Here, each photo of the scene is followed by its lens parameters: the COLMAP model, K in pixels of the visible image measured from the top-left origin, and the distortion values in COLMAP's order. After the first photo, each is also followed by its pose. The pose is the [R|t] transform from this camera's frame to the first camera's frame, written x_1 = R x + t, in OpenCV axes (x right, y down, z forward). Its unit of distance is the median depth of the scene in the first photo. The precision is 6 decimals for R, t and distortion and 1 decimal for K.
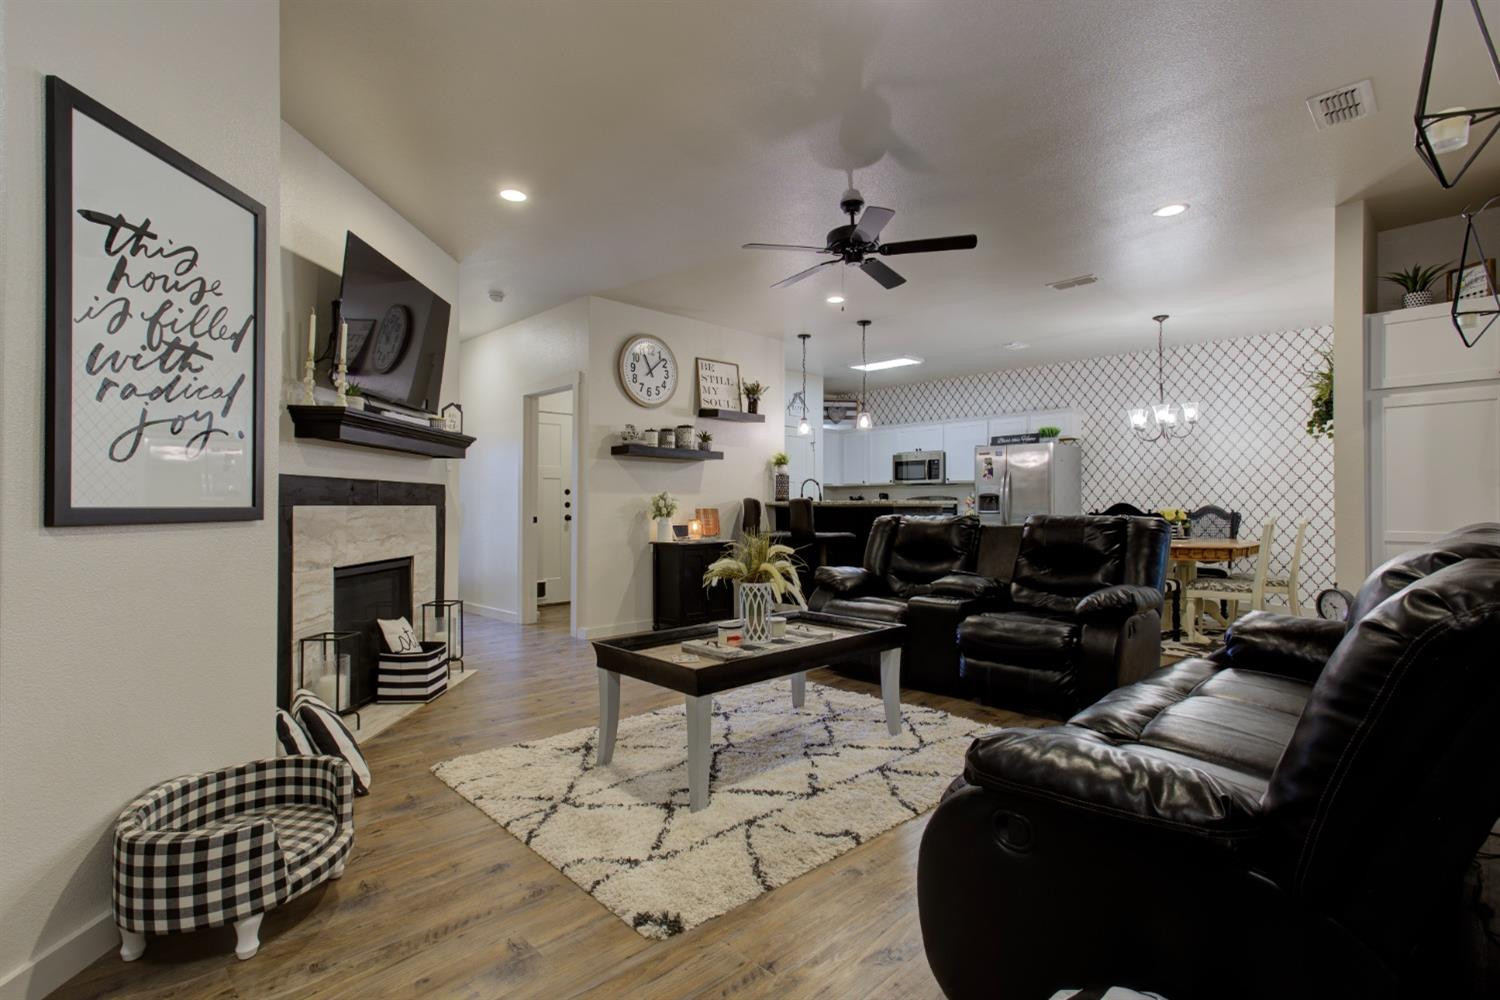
lens RADIAL K [[719.2, 0, 750.4], [0, 719.2, 503.1], [0, 0, 1]] dist [0.012582, 0.004030]
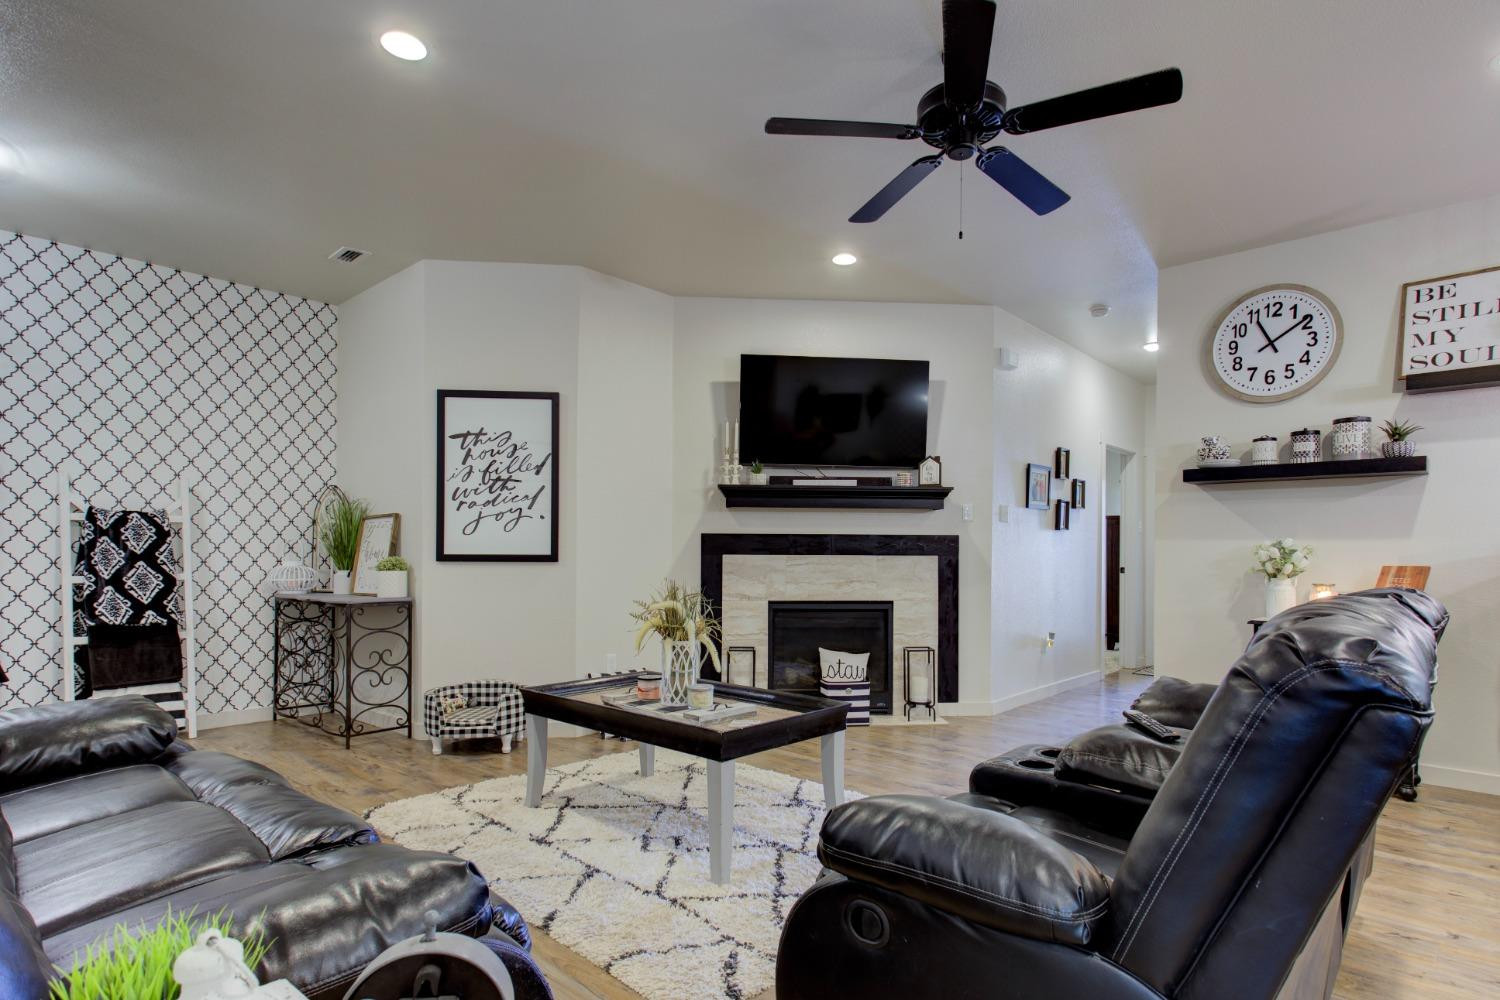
lens RADIAL K [[786.1, 0, 787.5], [0, 786.1, 550.1], [0, 0, 1]] dist [0.016111, 0.000565]
pose [[0.083080, -0.000714, -0.996543, 0.949321], [-0.002886, 0.999995, -0.000957, -0.004521], [0.996539, 0.002956, 0.083077, 0.975354]]
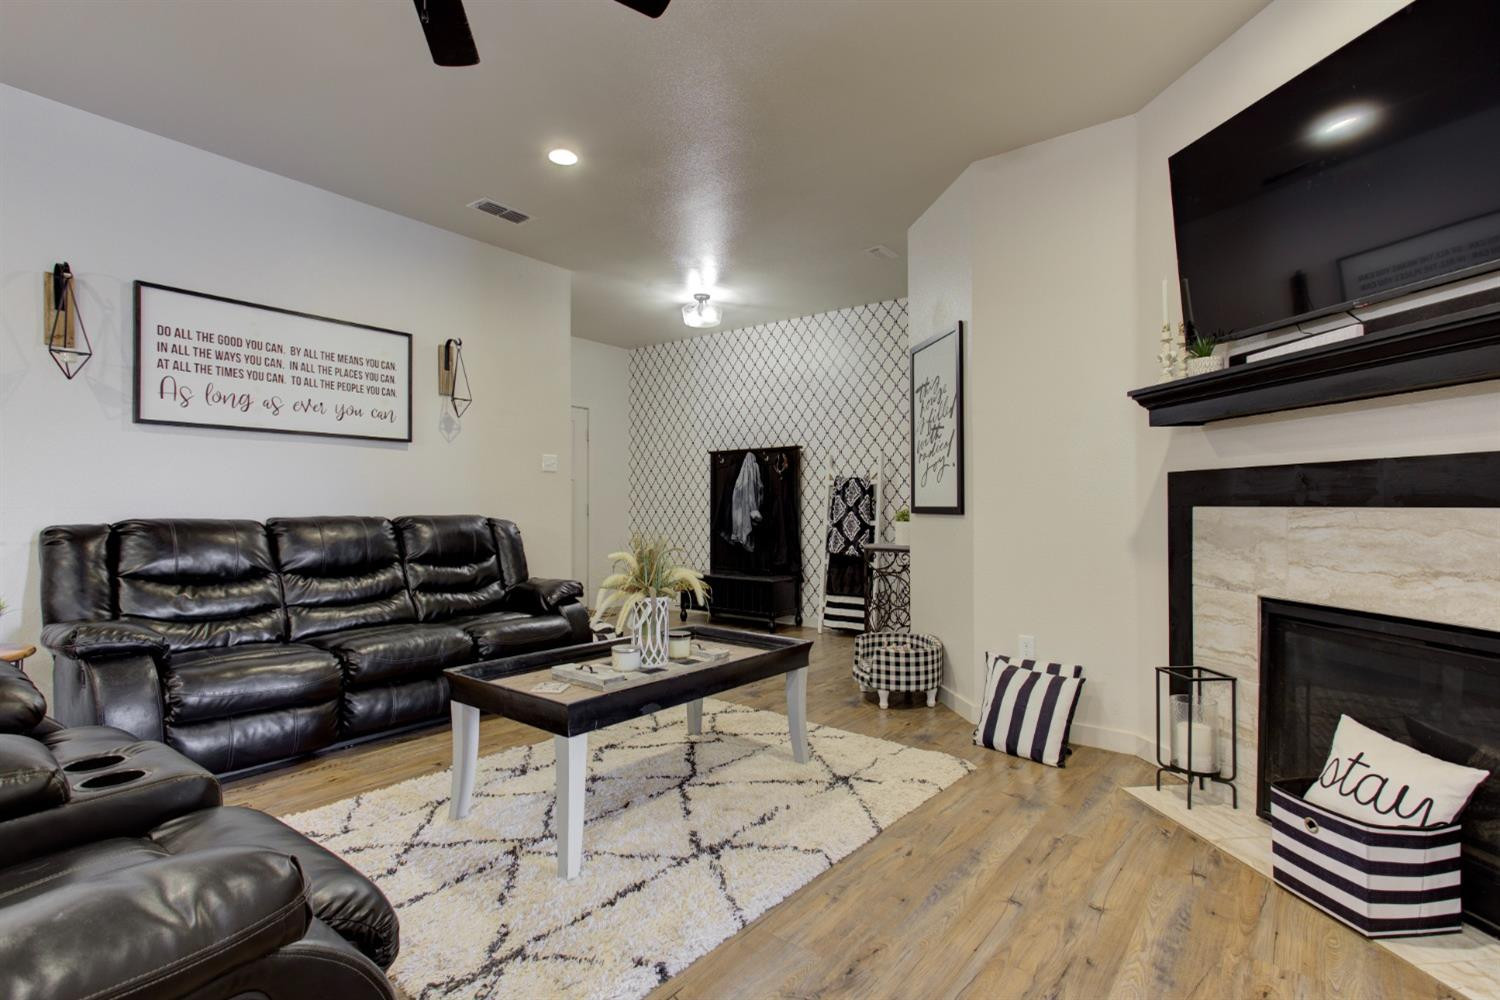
lens RADIAL K [[719.2, 0, 754.0], [0, 719.2, 498.2], [0, 0, 1]] dist [0.012582, 0.004030]
pose [[-0.989867, -0.000378, -0.141997, 0.006554], [0.001160, 0.999942, -0.010745, 0.002100], [0.141993, -0.010801, -0.989809, 1.735606]]
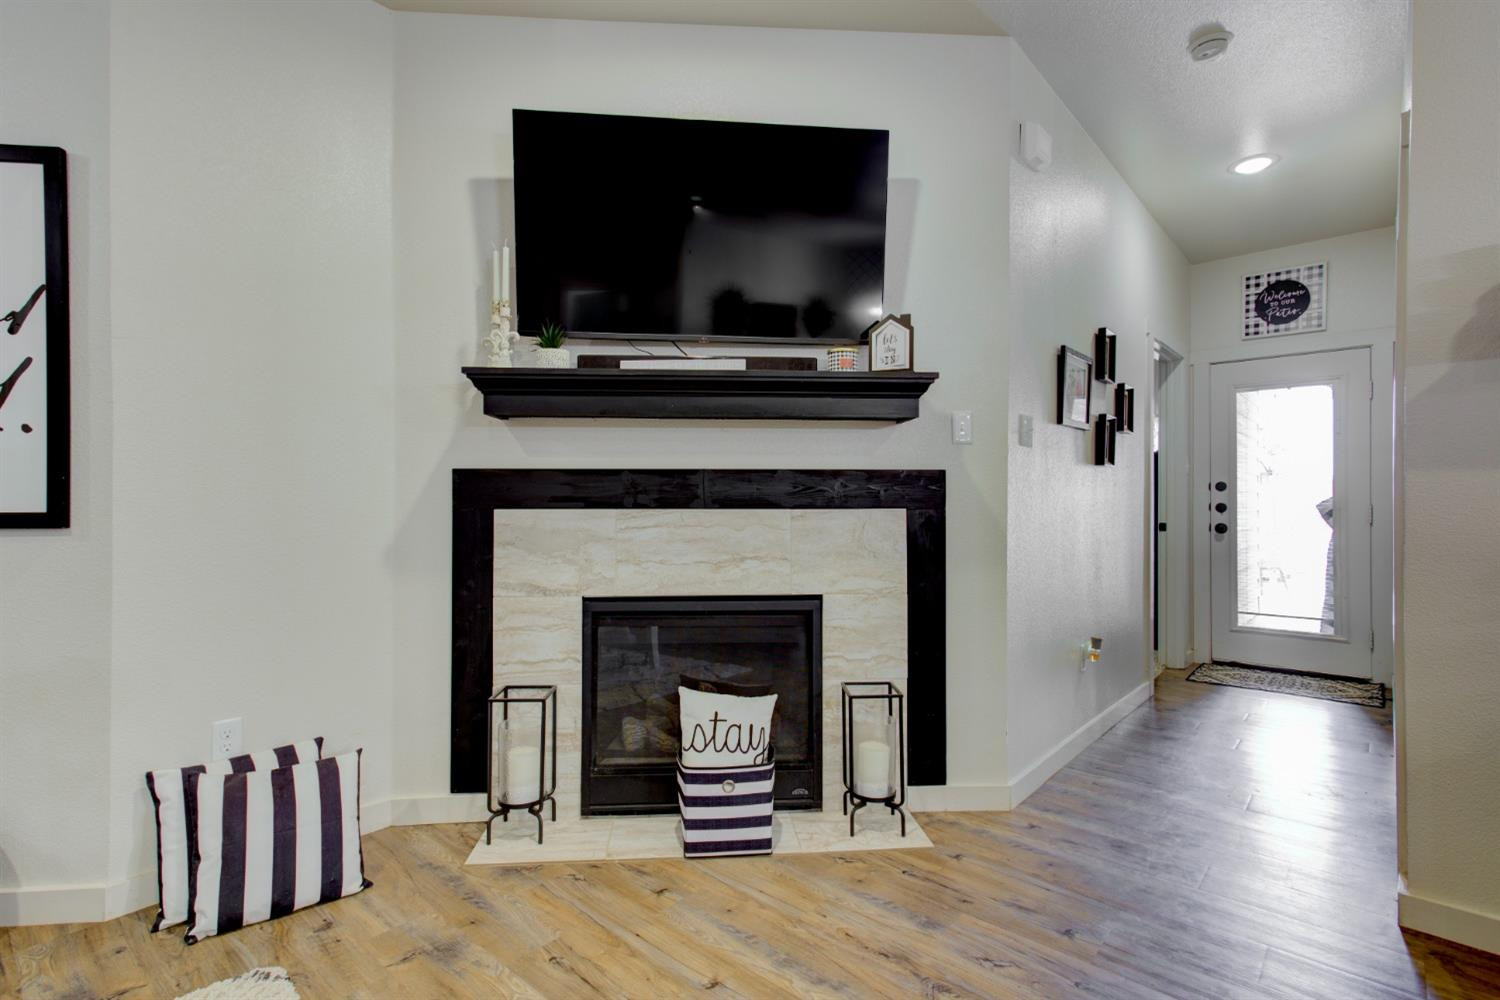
lens RADIAL K [[719.2, 0, 740.8], [0, 719.2, 499.6], [0, 0, 1]] dist [0.012582, 0.004030]
pose [[0.067225, -0.003704, -0.997731, 0.145688], [0.002214, 0.999991, -0.003563, -0.003218], [0.997735, -0.001969, 0.067232, 1.182090]]
